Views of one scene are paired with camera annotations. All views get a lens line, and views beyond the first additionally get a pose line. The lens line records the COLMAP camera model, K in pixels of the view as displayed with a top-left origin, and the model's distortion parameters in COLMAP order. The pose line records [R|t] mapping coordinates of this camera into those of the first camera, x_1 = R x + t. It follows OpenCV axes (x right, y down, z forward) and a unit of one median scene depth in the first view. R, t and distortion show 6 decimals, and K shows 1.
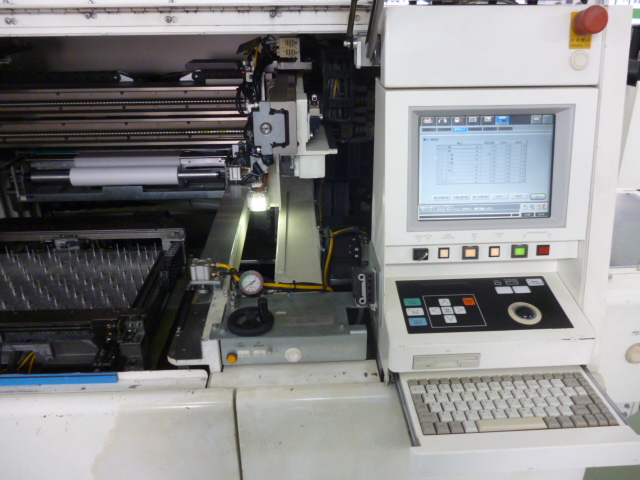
lens RADIAL K [[546.1, 0, 320.0], [0, 546.1, 240.0], [0, 0, 1]] dist [-0.012353, -0.003958]
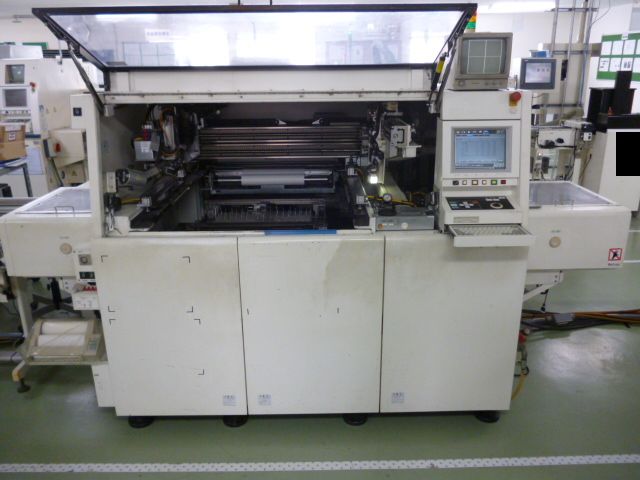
lens RADIAL K [[546.1, 0, 320.0], [0, 546.1, 240.0], [0, 0, 1]] dist [-0.012353, -0.003958]
pose [[0.999387, 0.006463, -0.034398, -0.351680], [-0.009741, 0.995334, -0.095995, 0.522635], [0.033617, 0.096271, 0.994787, -1.500674]]
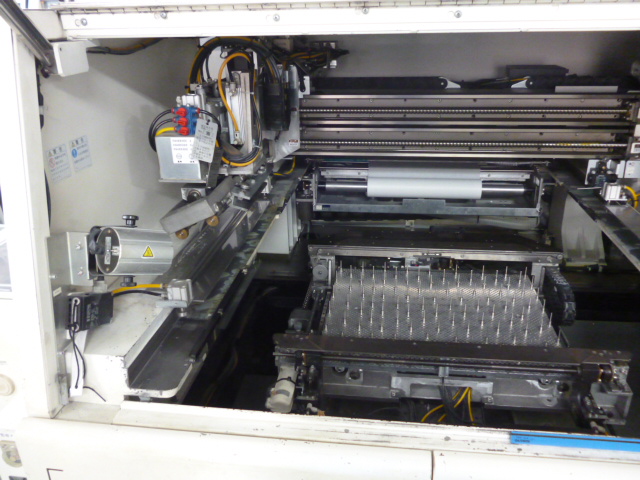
lens RADIAL K [[546.1, 0, 320.0], [0, 546.1, 240.0], [0, 0, 1]] dist [-0.012353, -0.003958]
pose [[0.984184, 0.052189, -0.169290, -0.848295], [-0.055093, 0.998403, -0.012498, -0.015441], [0.168367, 0.021627, 0.985487, 0.100236]]
